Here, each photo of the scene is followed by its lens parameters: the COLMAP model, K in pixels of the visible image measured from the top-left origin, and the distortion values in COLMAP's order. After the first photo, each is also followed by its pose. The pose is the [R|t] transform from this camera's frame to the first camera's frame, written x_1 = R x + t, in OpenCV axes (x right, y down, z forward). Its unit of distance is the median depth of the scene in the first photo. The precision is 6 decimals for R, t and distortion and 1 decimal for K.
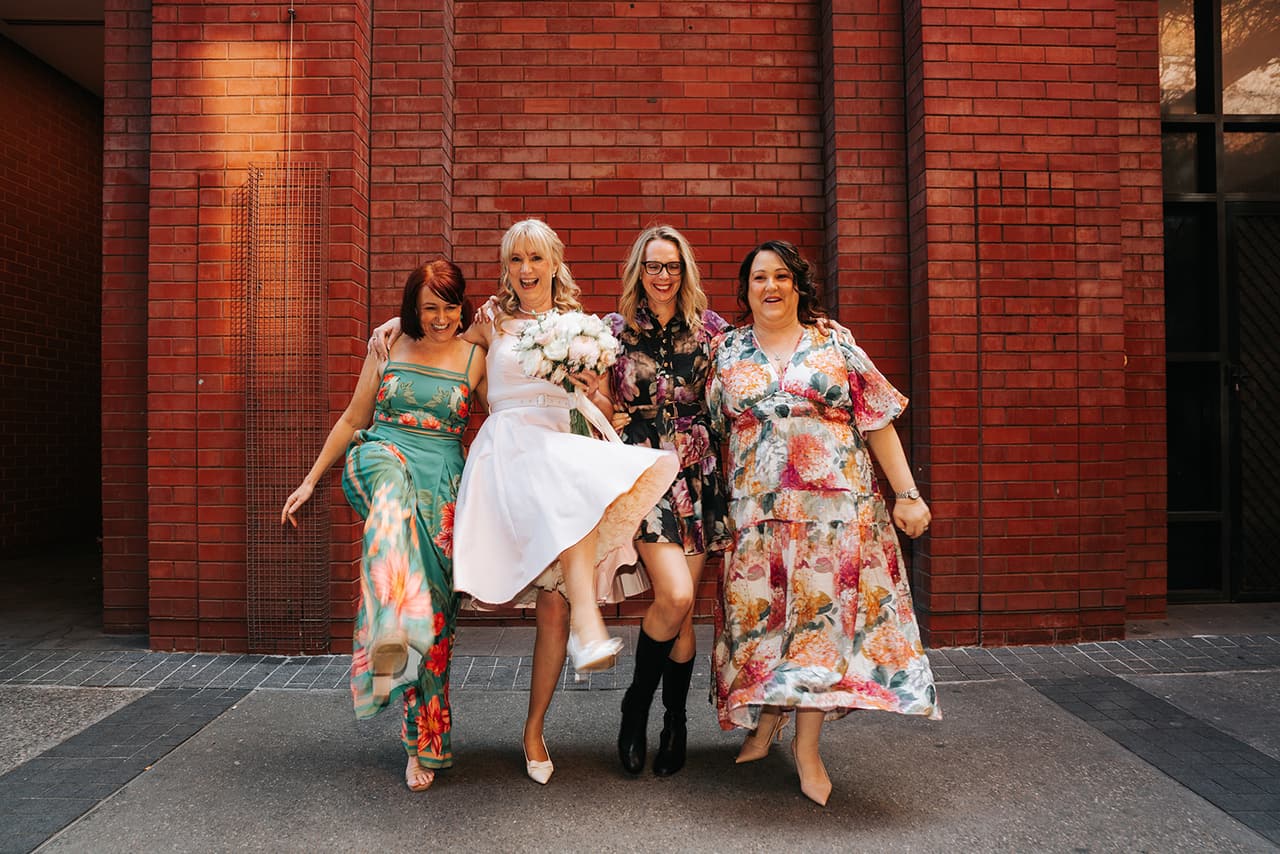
lens RADIAL K [[883.6, 0, 640.1], [0, 883.6, 429.7], [0, 0, 1]] dist [-0.083780, 0.067382]
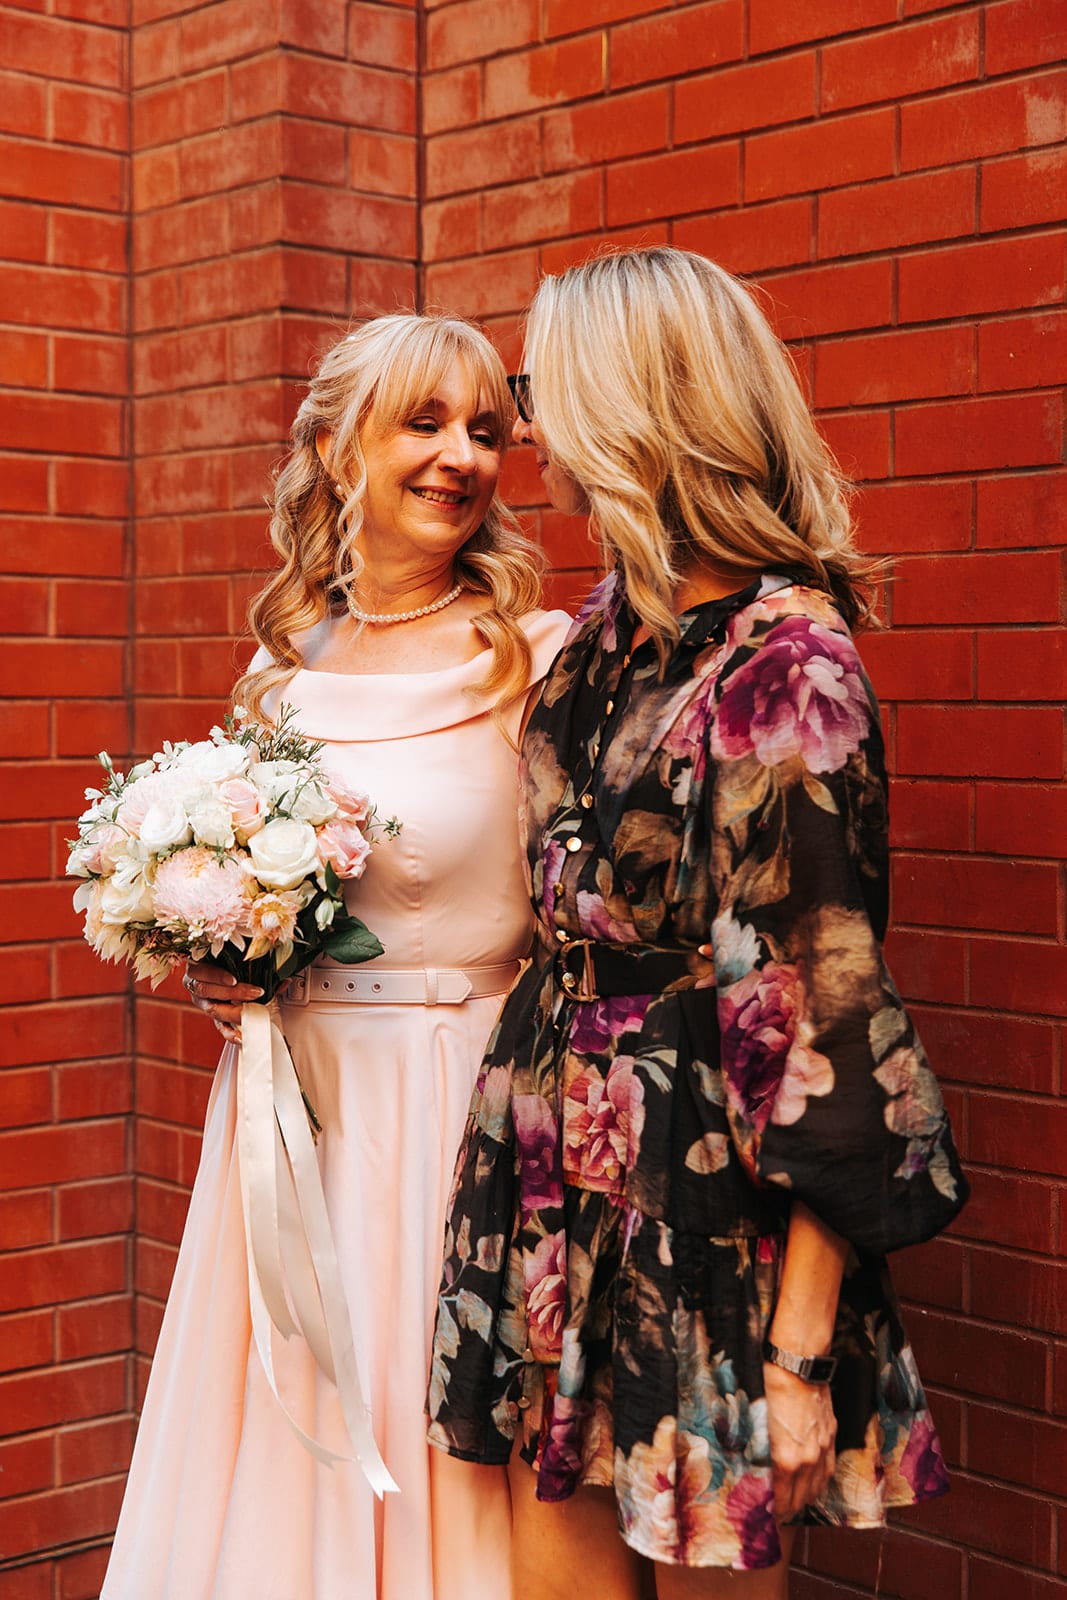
lens RADIAL K [[2538.1, 0, 533.1], [0, 2538.1, 798.4], [0, 0, 1]] dist [0.005827, 0.000000]
pose [[0.649167, 0.042400, -0.759463, 0.427995], [-0.003794, 0.998613, 0.052508, -0.092482], [0.760637, -0.031206, 0.648428, 0.546057]]
